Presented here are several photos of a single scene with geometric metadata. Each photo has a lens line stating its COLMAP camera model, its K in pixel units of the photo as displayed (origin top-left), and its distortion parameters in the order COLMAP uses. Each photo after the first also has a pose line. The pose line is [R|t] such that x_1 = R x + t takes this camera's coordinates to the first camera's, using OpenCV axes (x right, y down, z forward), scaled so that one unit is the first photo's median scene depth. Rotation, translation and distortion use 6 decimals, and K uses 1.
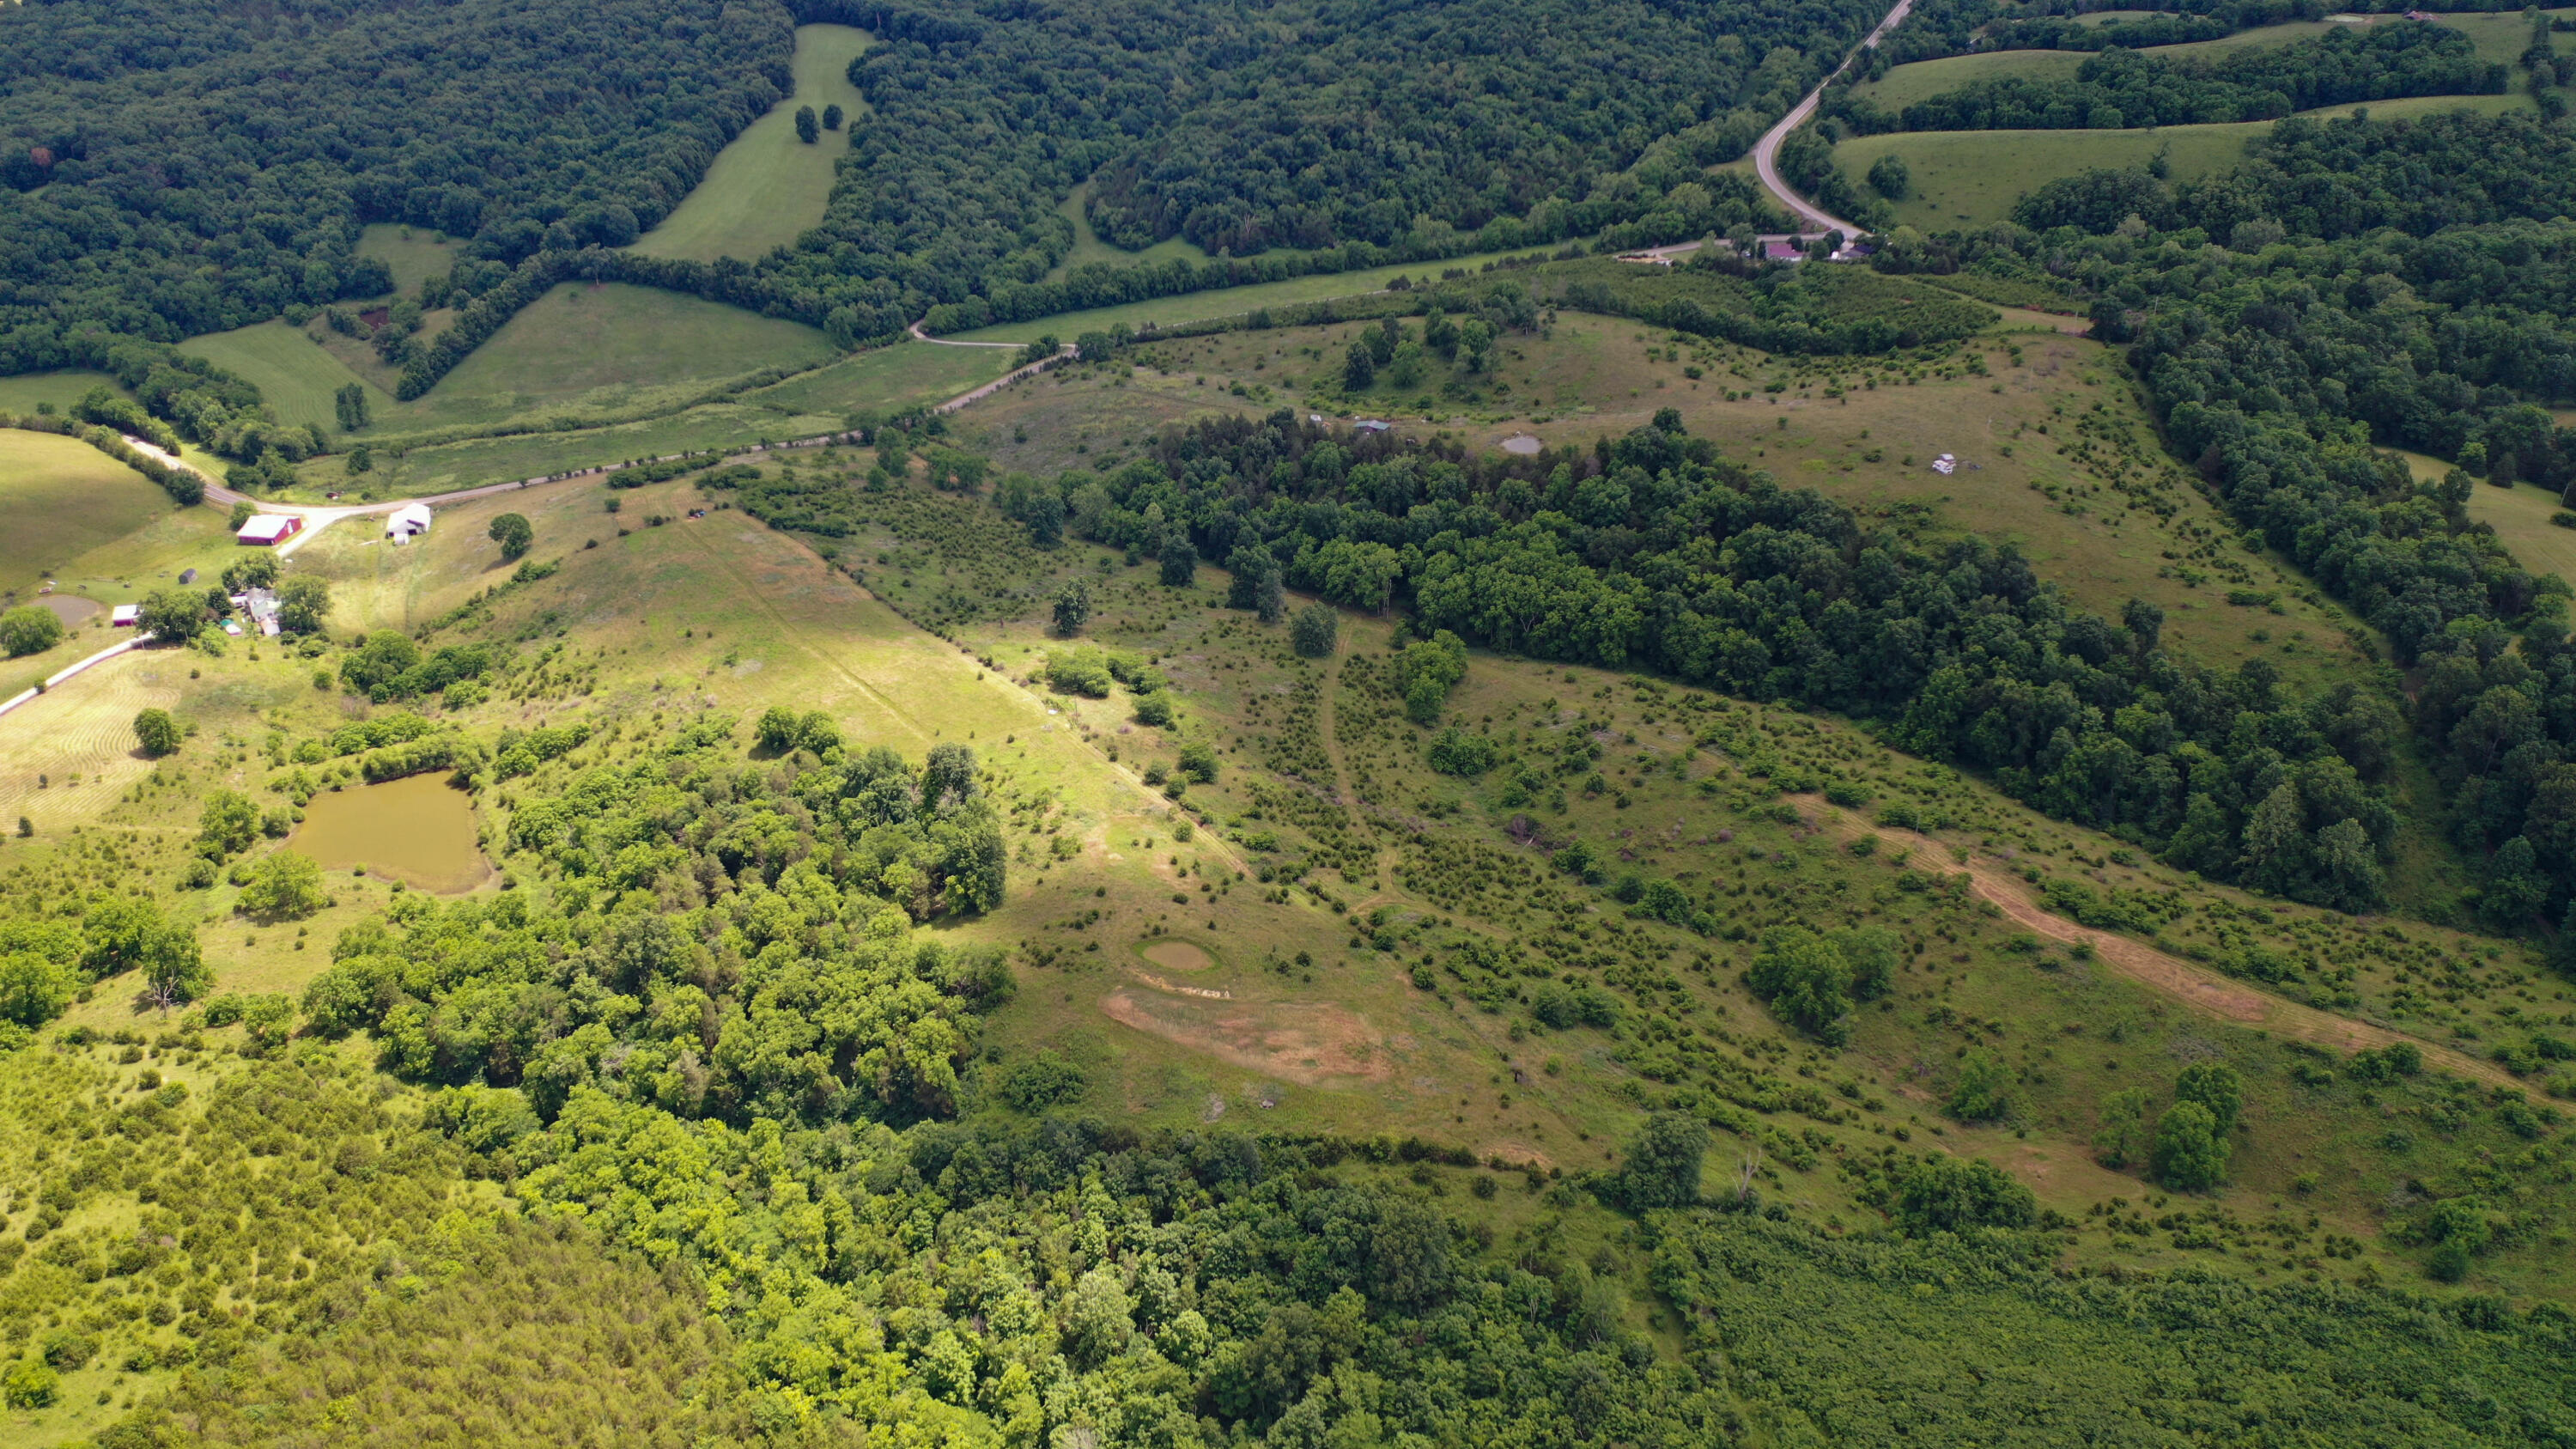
lens RADIAL K [[2049.7, 0, 1291.8], [0, 2049.7, 710.2], [0, 0, 1]] dist [0.005784, 0.012595]
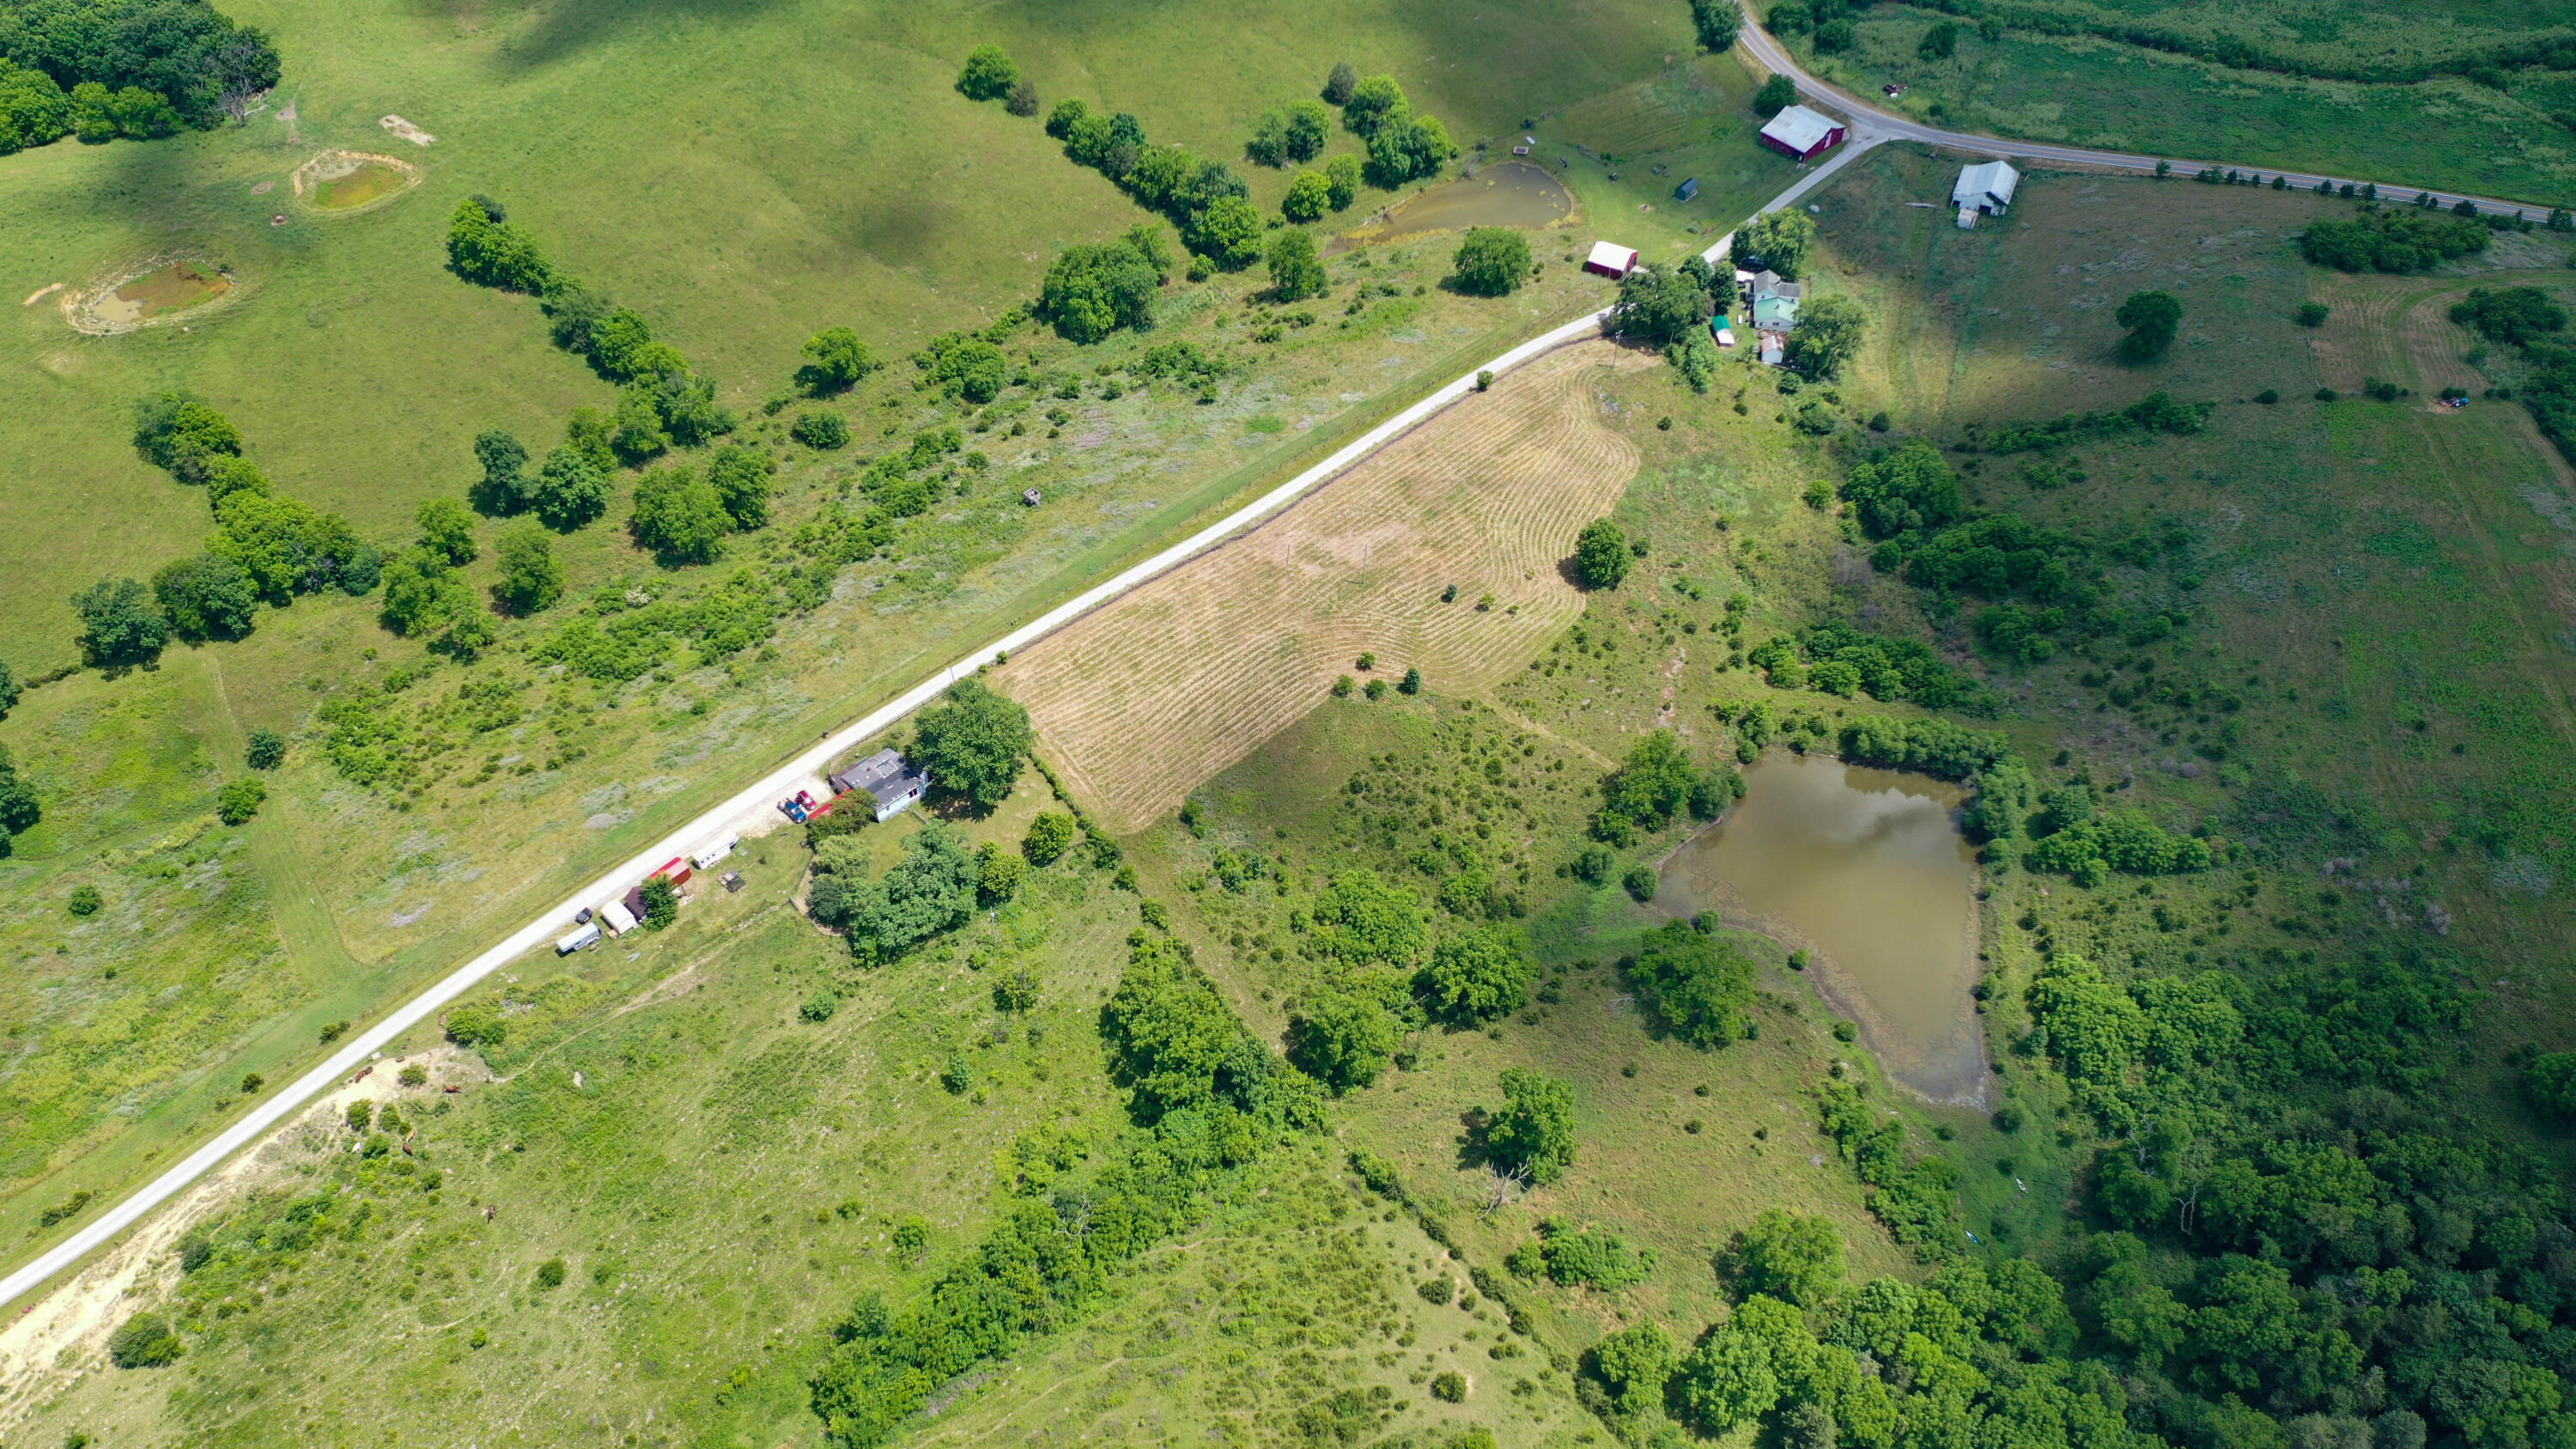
lens RADIAL K [[2049.7, 0, 1278.5], [0, 2049.7, 720.8], [0, 0, 1]] dist [0.005784, 0.012595]
pose [[0.780070, 0.461655, -0.422333, -0.245239], [-0.298078, 0.867662, 0.397884, -0.142169], [0.550127, -0.184490, 0.814447, 0.280084]]
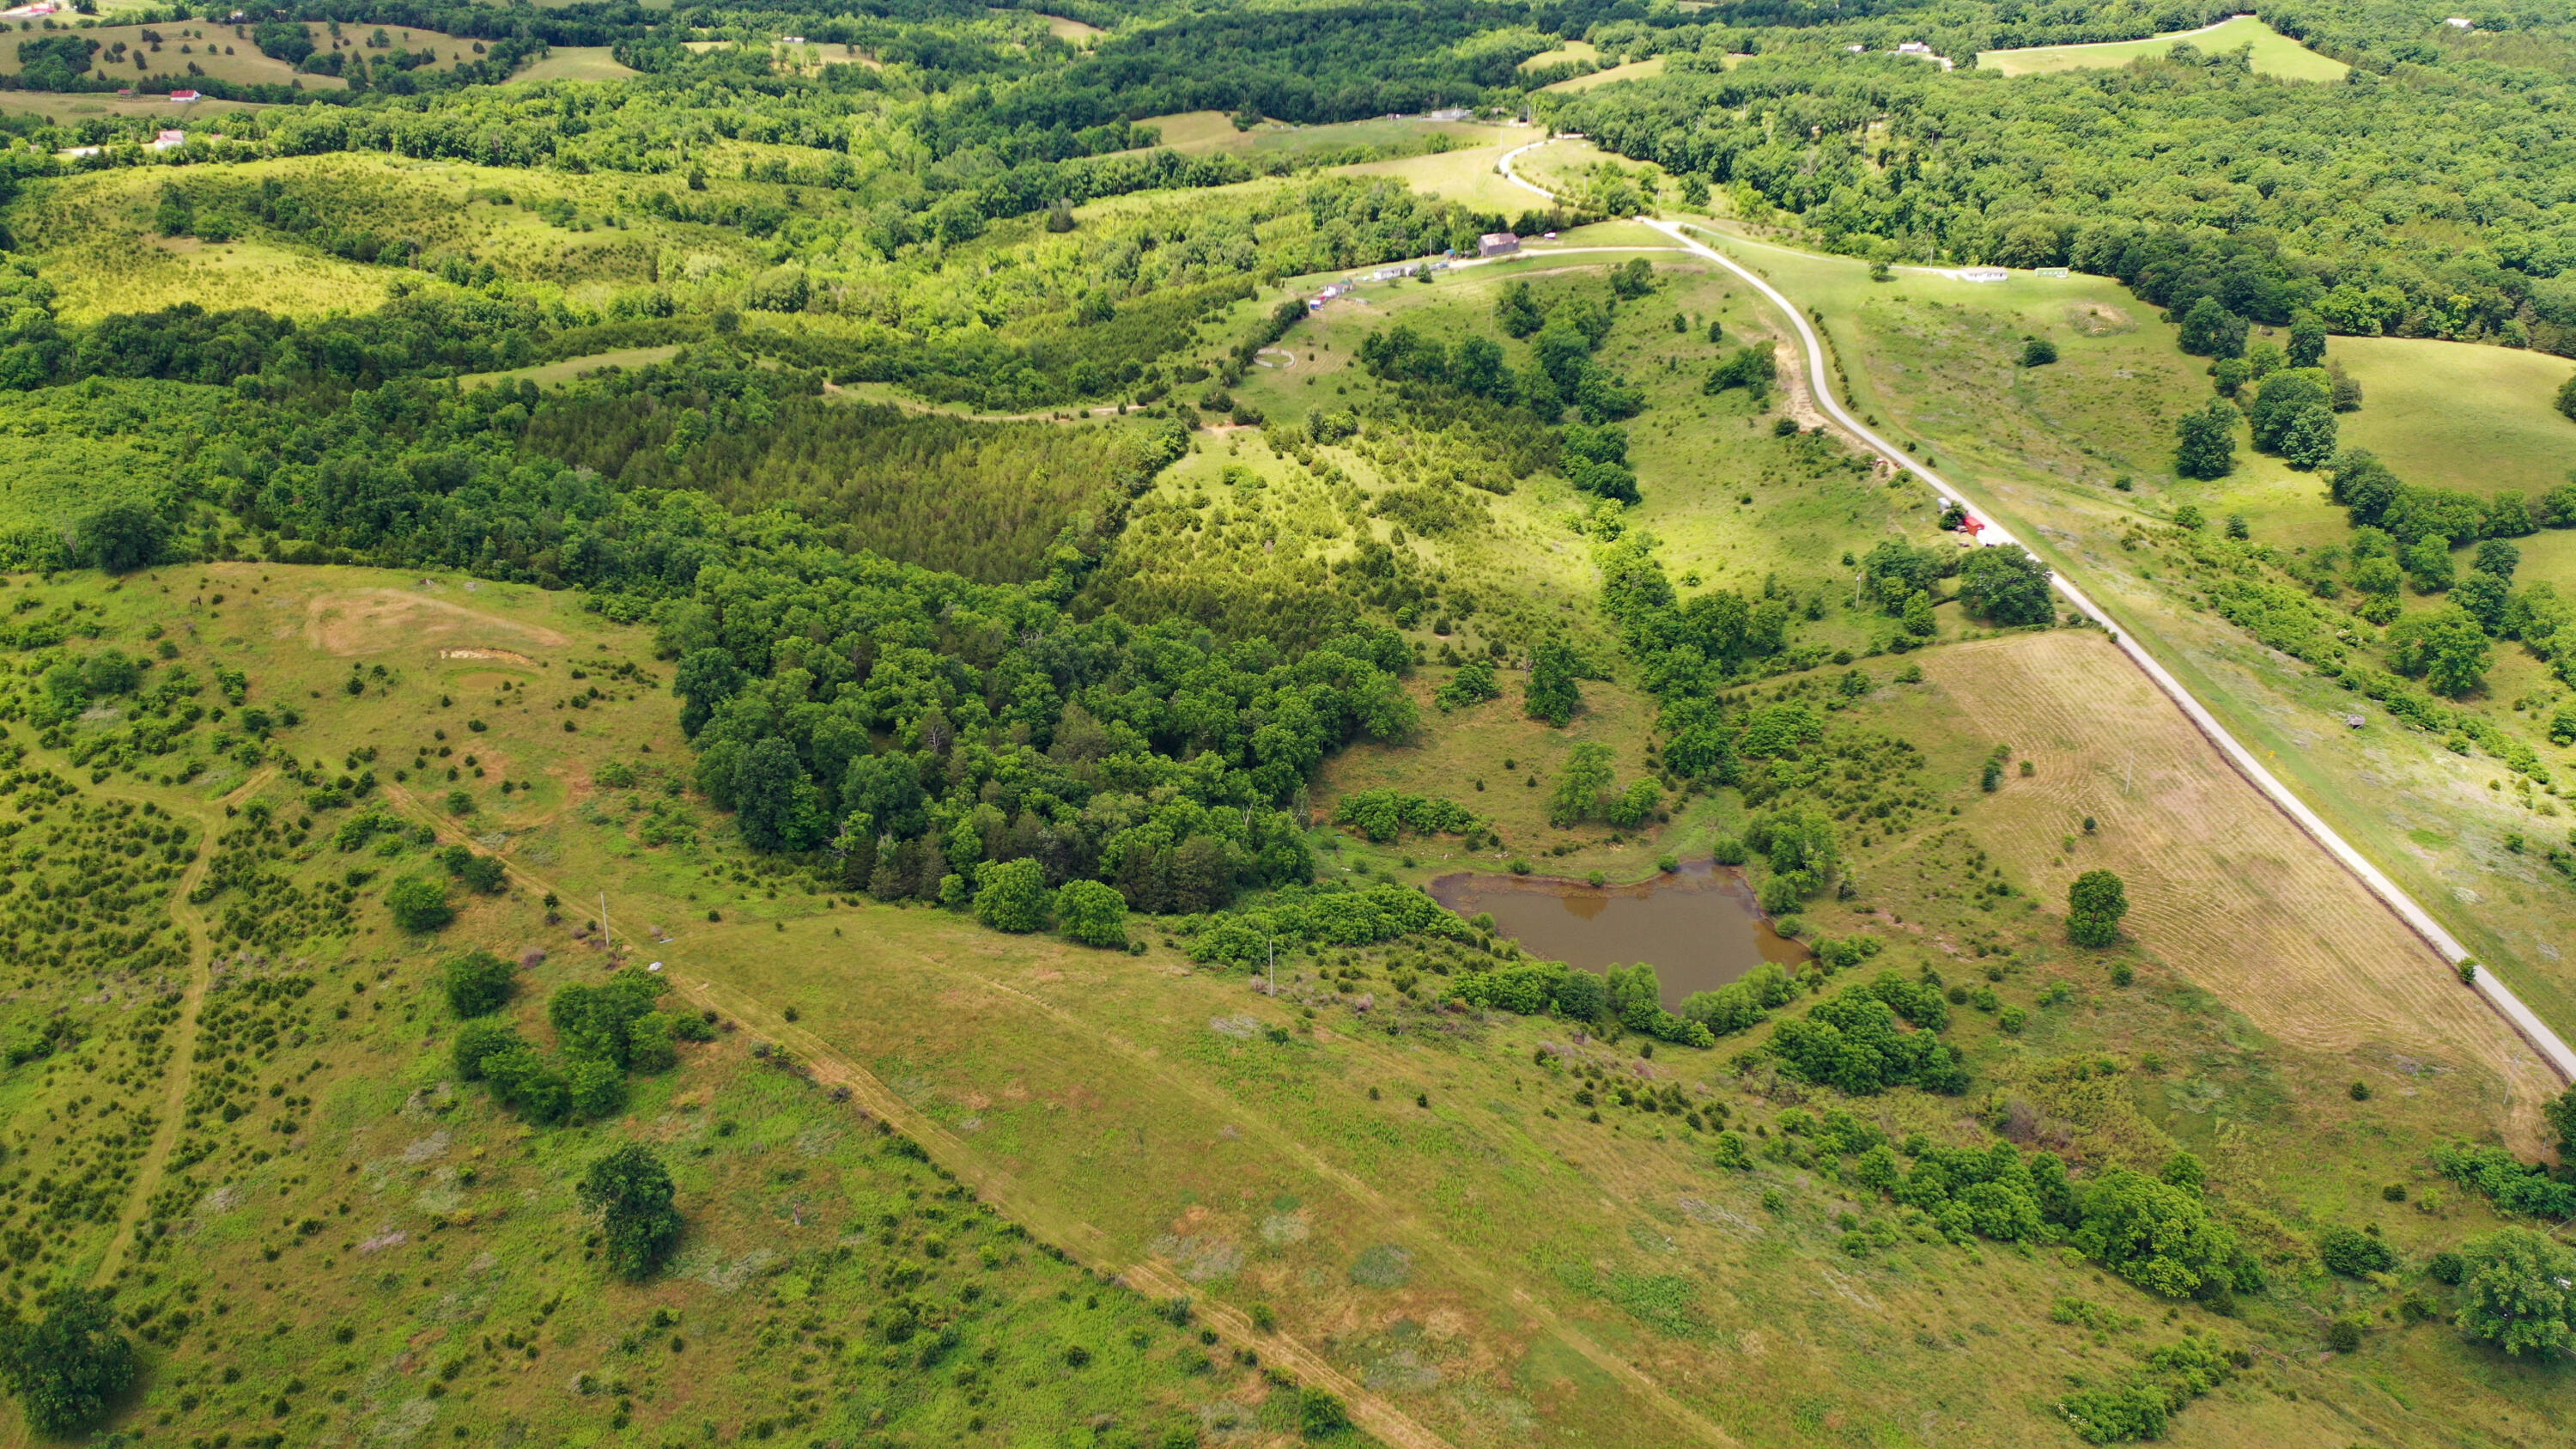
lens RADIAL K [[2049.7, 0, 1286.5], [0, 2049.7, 725.5], [0, 0, 1]] dist [0.005784, 0.012595]
pose [[-0.973799, 0.121748, -0.192077, -0.141914], [-0.090136, 0.568810, 0.817515, -0.422003], [0.208787, 0.813408, -0.542933, 0.970223]]
